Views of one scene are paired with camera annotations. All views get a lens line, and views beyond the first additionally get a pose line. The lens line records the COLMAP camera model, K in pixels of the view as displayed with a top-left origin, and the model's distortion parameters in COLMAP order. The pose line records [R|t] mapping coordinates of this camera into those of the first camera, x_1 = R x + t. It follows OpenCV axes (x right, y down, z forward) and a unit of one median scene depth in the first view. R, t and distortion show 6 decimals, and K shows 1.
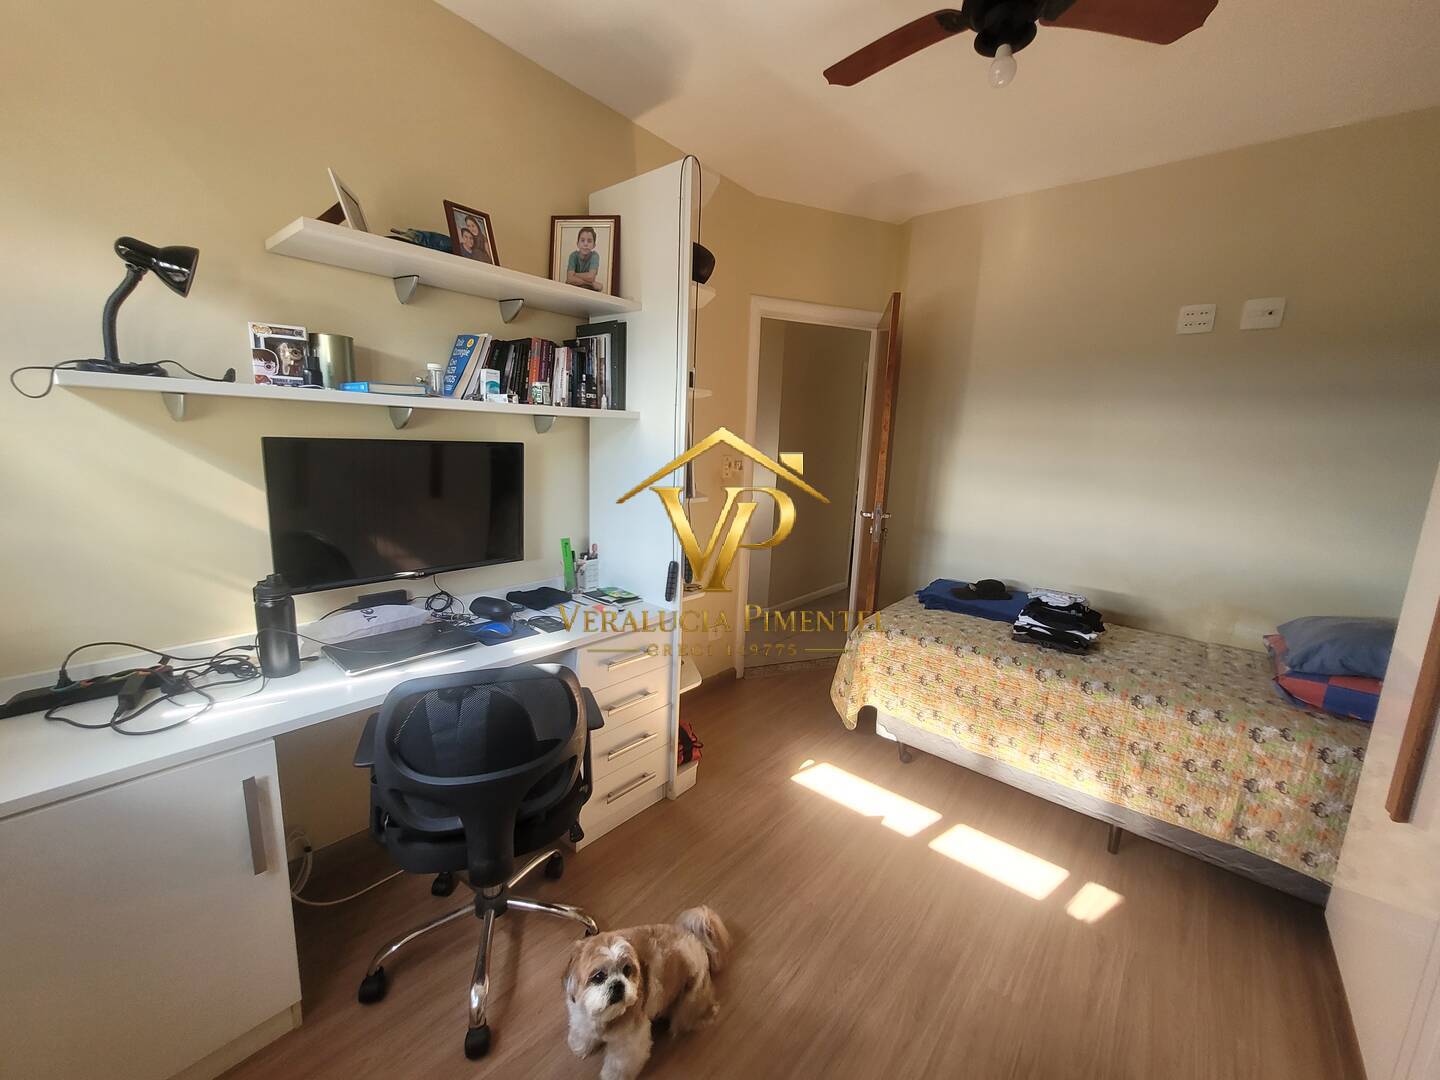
lens RADIAL K [[566.8, 0, 720.0], [0, 566.8, 537.2], [0, 0, 1]] dist [-0.004265, 0.000779]
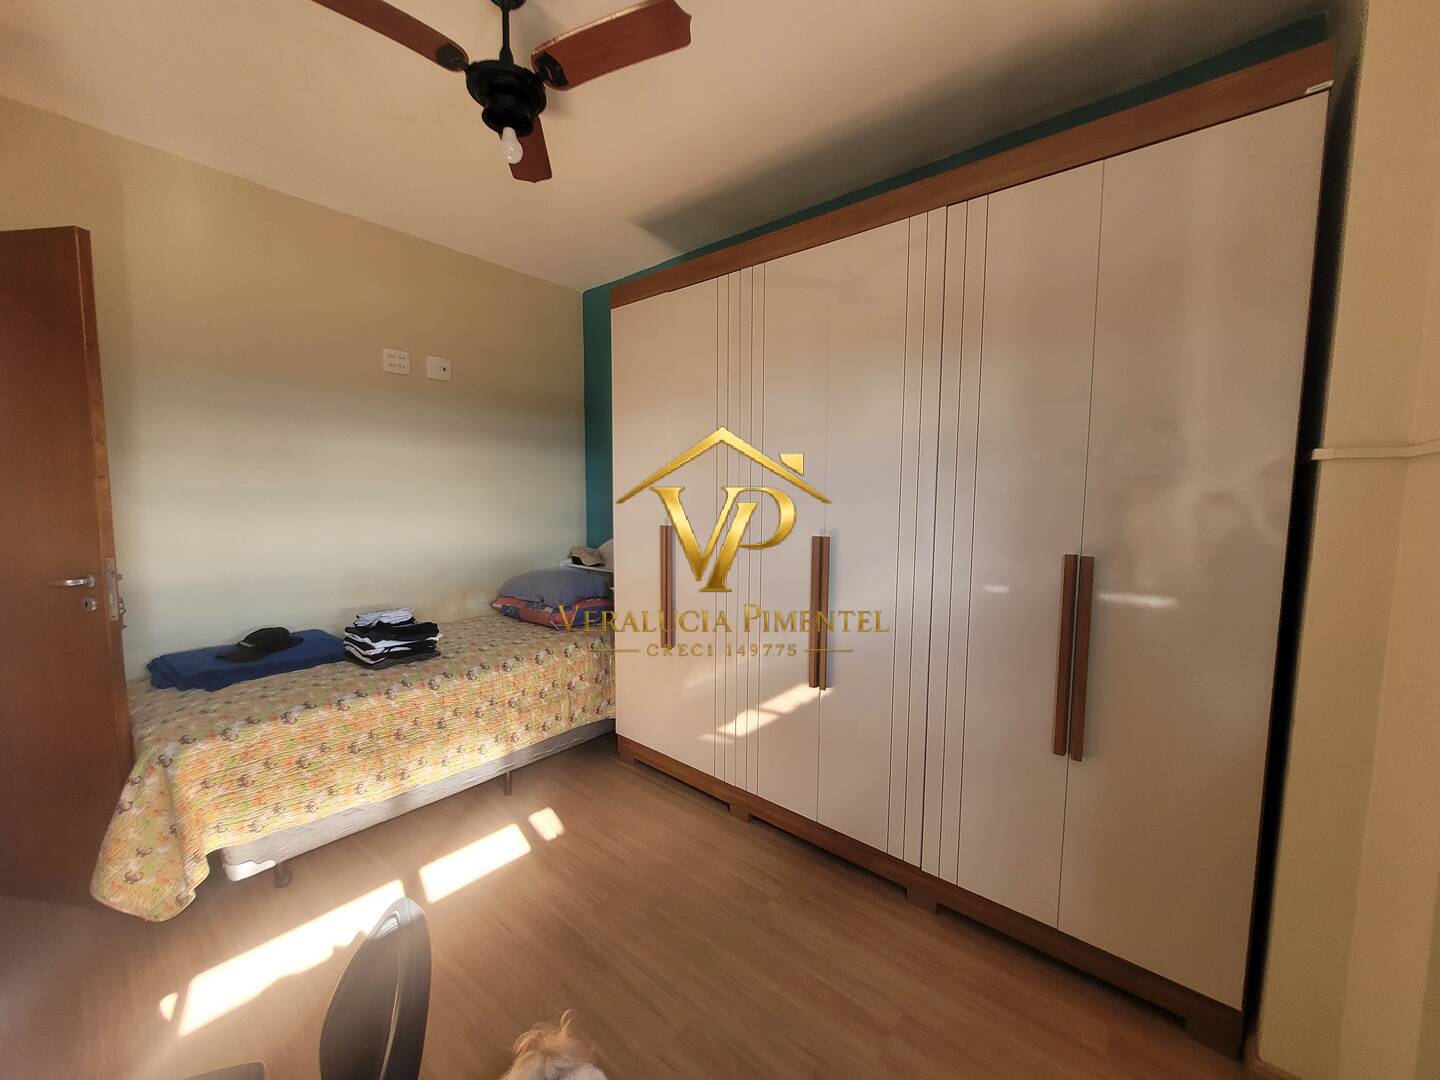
lens RADIAL K [[566.8, 0, 731.3], [0, 566.8, 533.3], [0, 0, 1]] dist [-0.004265, 0.000779]
pose [[-0.018147, -0.120666, 0.992527, -0.434076], [0.156140, 0.980169, 0.122018, -0.071301], [-0.987568, 0.157188, 0.001054, 0.385877]]
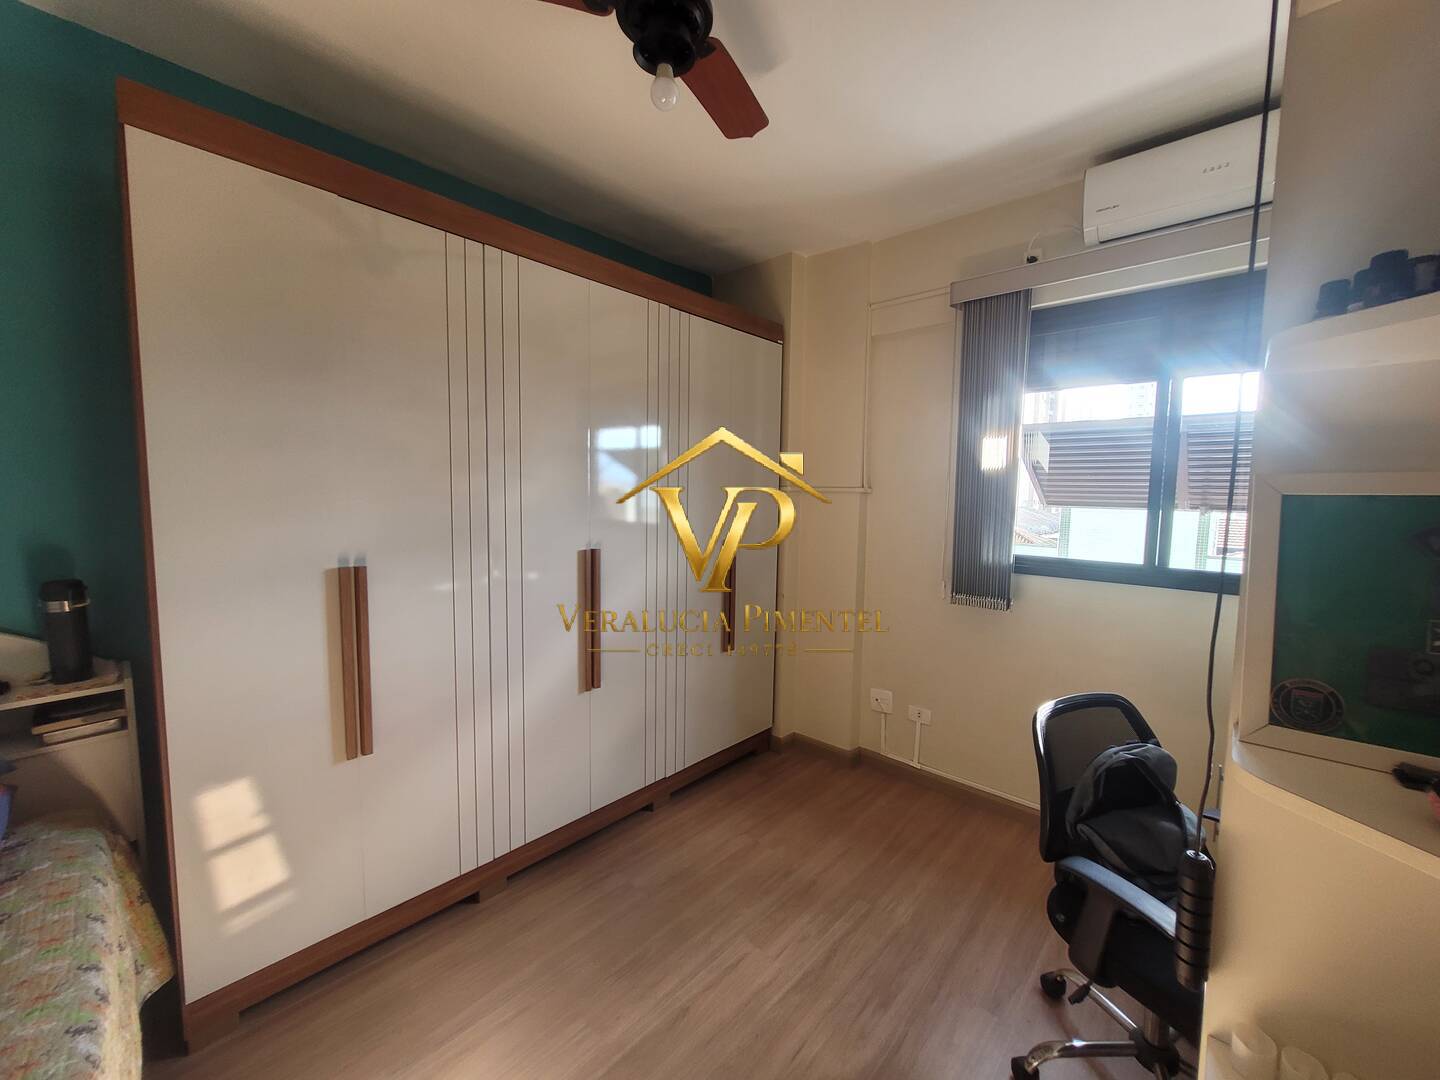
lens RADIAL K [[566.8, 0, 731.1], [0, 566.8, 542.3], [0, 0, 1]] dist [-0.004265, 0.000779]
pose [[-0.998002, -0.061293, 0.015344, 0.196435], [-0.055290, 0.964710, 0.257443, -0.211810], [-0.030582, 0.256080, -0.966172, 1.171859]]
